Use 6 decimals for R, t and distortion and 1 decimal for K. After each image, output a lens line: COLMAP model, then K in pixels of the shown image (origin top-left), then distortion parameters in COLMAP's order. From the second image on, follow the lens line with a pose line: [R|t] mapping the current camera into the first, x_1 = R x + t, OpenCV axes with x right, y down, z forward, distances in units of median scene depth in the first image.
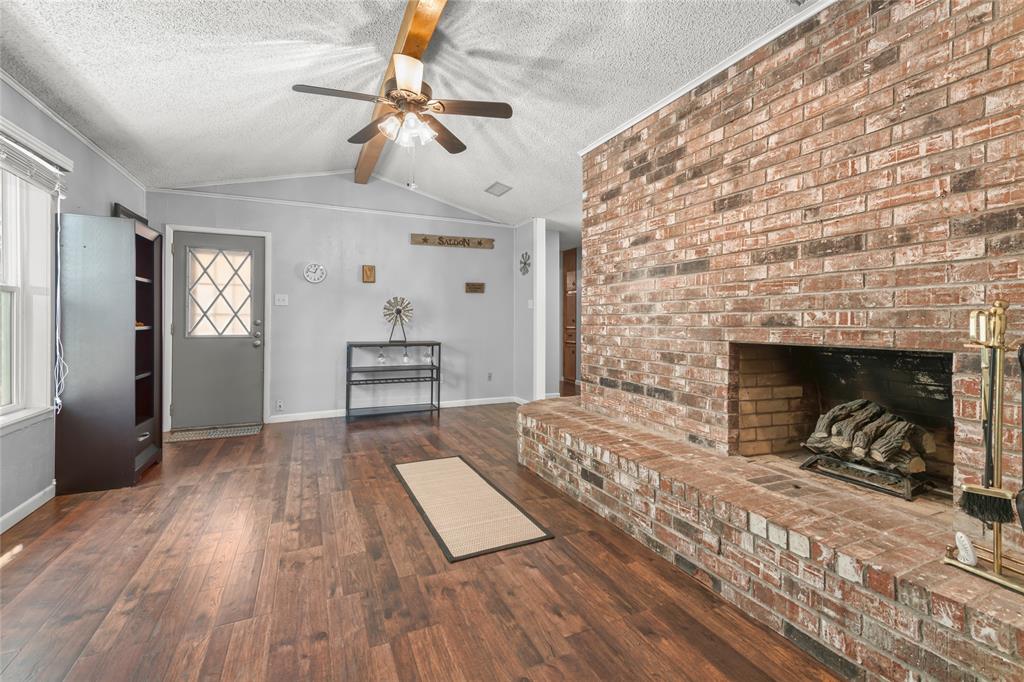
lens RADIAL K [[449.6, 0, 513.6], [0, 449.6, 319.4], [0, 0, 1]] dist [0.018286, -0.005259]
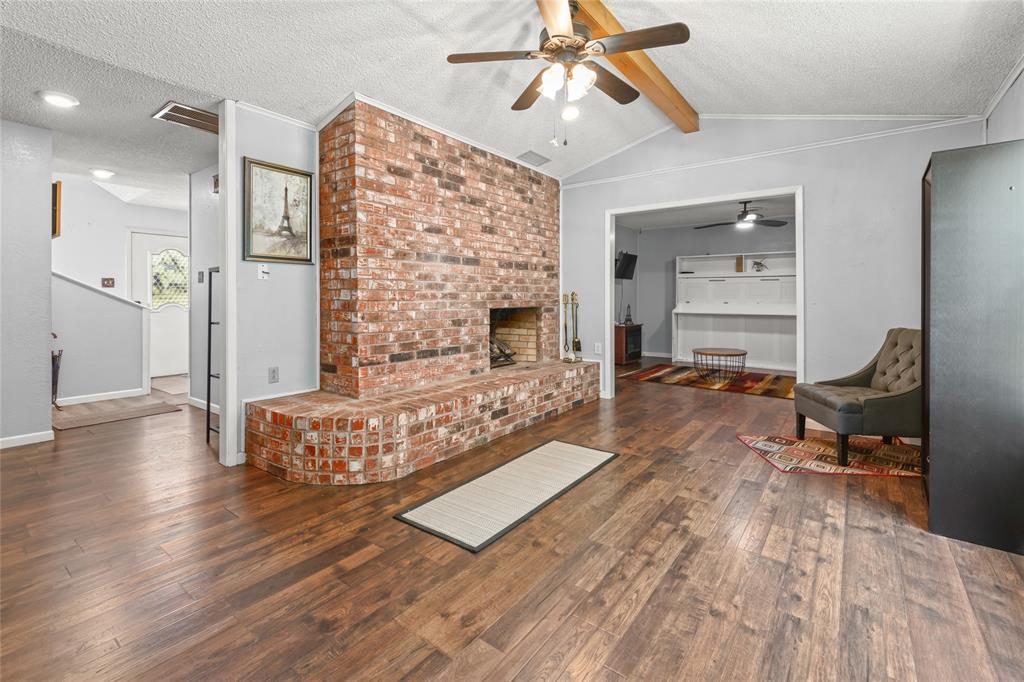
lens RADIAL K [[449.6, 0, 515.6], [0, 449.6, 302.0], [0, 0, 1]] dist [0.018286, -0.005259]
pose [[-0.476173, -0.013645, 0.879246, -0.898083], [-0.007749, 0.999906, 0.011320, 0.002822], [-0.879318, -0.001423, -0.476234, 1.397609]]
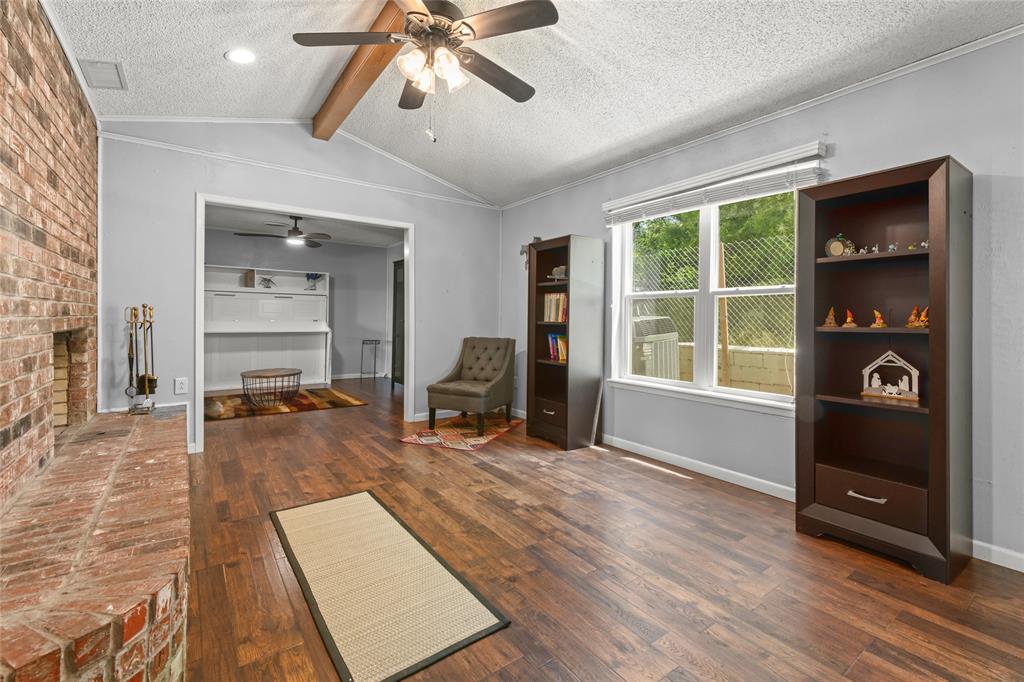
lens RADIAL K [[449.6, 0, 519.1], [0, 449.6, 316.6], [0, 0, 1]] dist [0.018286, -0.005259]
pose [[-0.979874, -0.012091, -0.199252, -0.209088], [-0.010708, 0.999910, -0.008021, 0.011284], [0.199332, -0.005726, -0.979915, 1.666779]]
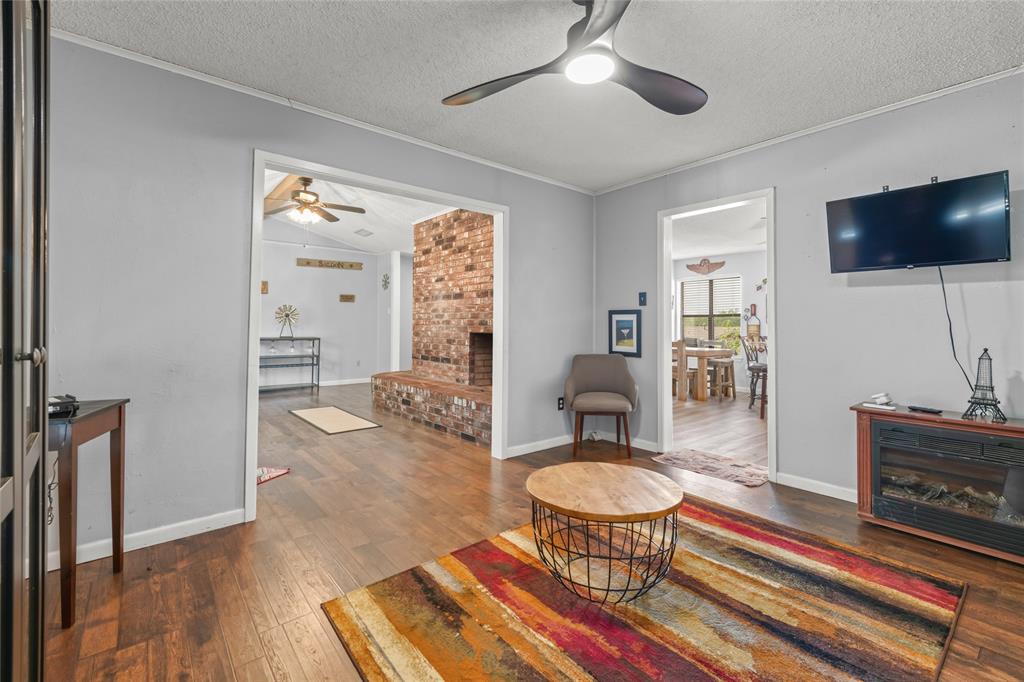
lens RADIAL K [[449.6, 0, 526.7], [0, 449.6, 318.5], [0, 0, 1]] dist [0.018286, -0.005259]
pose [[0.961317, 0.005582, 0.275387, 0.118403], [-0.003835, 0.999969, -0.006884, -0.002176], [-0.275417, 0.005561, 0.961309, -0.906161]]
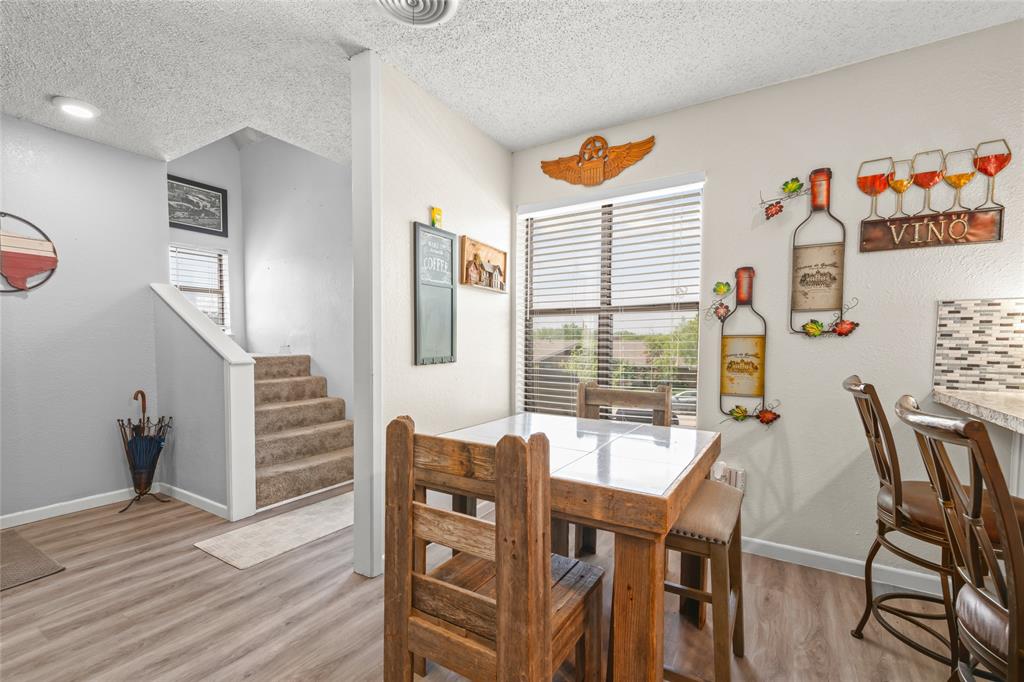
lens RADIAL K [[441.4, 0, 513.5], [0, 441.4, 359.4], [0, 0, 1]] dist [0.017295, -0.003930]
pose [[0.839197, -0.021315, 0.543410, 1.279901], [-0.007159, 0.998712, 0.050229, 0.018448], [-0.543780, -0.046042, 0.837964, 0.748313]]
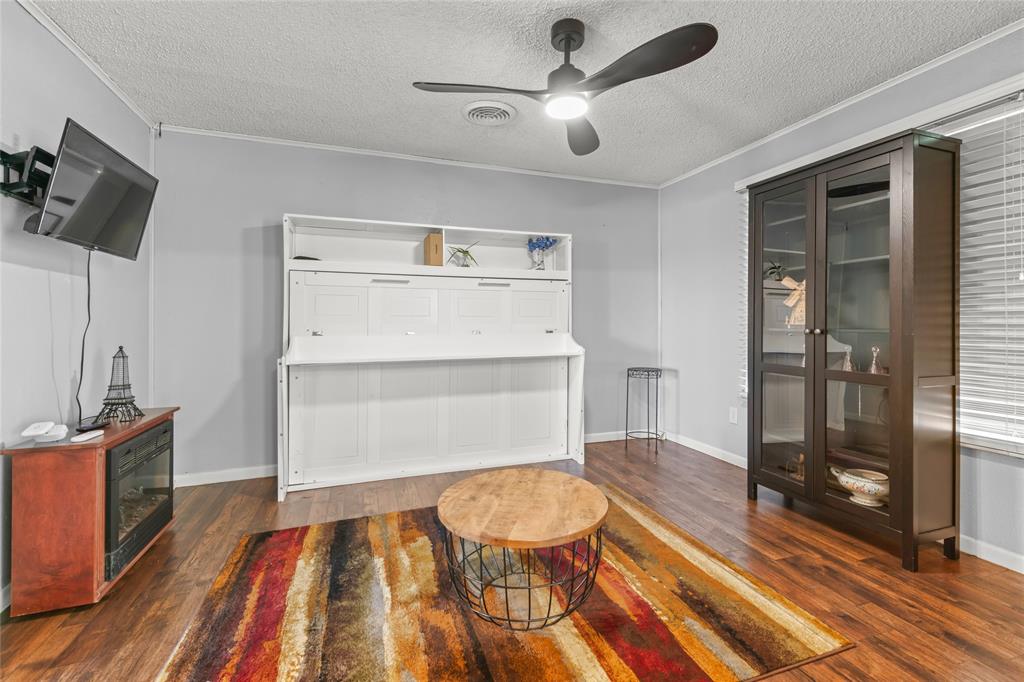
lens RADIAL K [[449.6, 0, 513.2], [0, 449.6, 320.7], [0, 0, 1]] dist [0.018286, -0.005259]
pose [[-0.994538, 0.003431, 0.104314, 0.350808], [0.002710, 0.999972, -0.007044, 0.004238], [-0.104335, -0.006723, -0.994519, 0.267117]]
